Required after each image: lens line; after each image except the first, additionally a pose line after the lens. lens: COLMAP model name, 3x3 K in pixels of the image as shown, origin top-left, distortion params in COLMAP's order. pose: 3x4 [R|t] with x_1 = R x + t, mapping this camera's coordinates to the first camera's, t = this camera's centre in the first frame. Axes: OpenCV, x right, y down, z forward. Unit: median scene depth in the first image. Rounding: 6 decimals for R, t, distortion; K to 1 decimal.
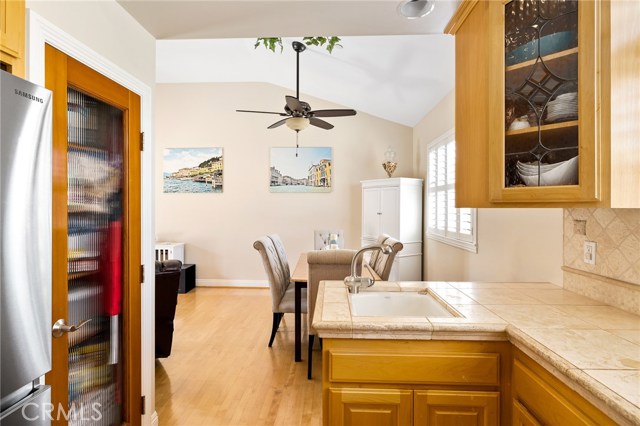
lens RADIAL K [[329.3, 0, 319.6], [0, 329.3, 205.6], [0, 0, 1]] dist [-0.003173, -0.000569]
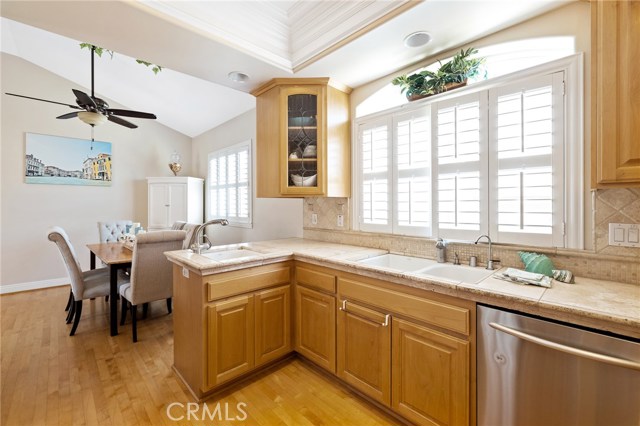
lens RADIAL K [[275.8, 0, 320.2], [0, 275.8, 202.7], [0, 0, 1]] dist [0.000341, 0.000050]
pose [[0.691714, -0.001466, 0.722170, -0.405595], [0.000220, 0.999998, 0.001819, 0.031249], [-0.722172, -0.001100, 0.691713, -0.242644]]
